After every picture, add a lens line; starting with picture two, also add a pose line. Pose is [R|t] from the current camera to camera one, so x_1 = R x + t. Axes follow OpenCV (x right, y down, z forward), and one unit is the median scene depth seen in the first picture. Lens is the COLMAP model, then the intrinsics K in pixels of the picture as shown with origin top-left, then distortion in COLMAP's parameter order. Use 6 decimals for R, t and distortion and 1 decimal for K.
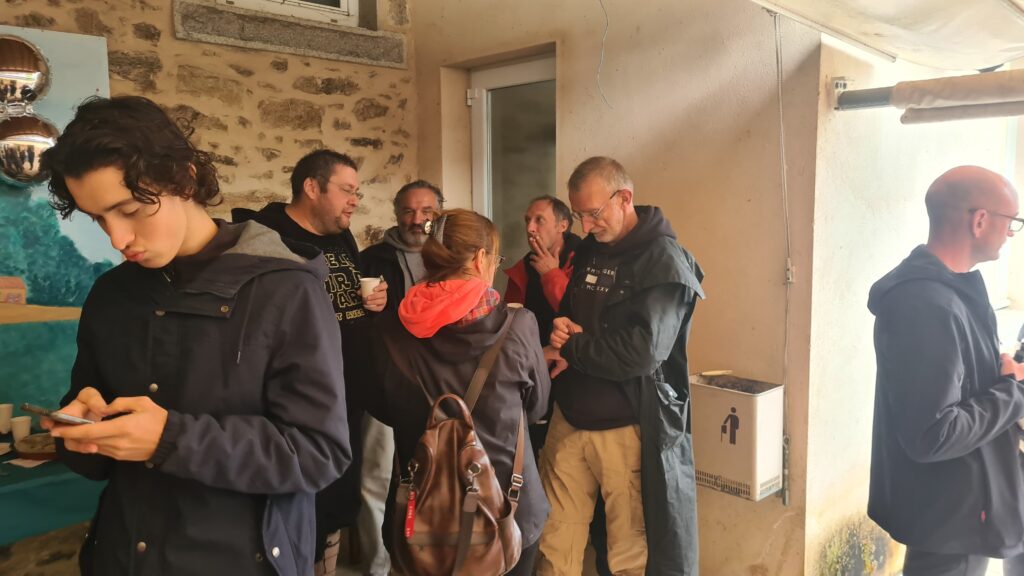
lens RADIAL K [[764.3, 0, 513.7], [0, 764.3, 287.0], [0, 0, 1]] dist [0.005619, -0.012031]
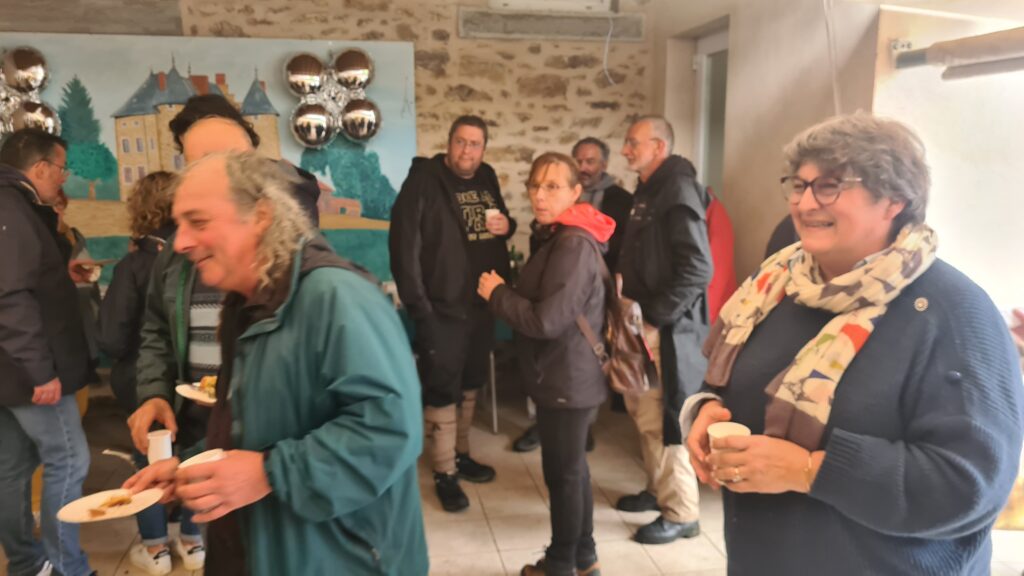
lens RADIAL K [[764.3, 0, 510.1], [0, 764.3, 288.7], [0, 0, 1]] dist [0.005619, -0.012031]
pose [[0.848469, 0.093907, -0.520847, 0.398924], [-0.061170, 0.994937, 0.079737, 0.020608], [0.525698, -0.035794, 0.849918, -0.168892]]
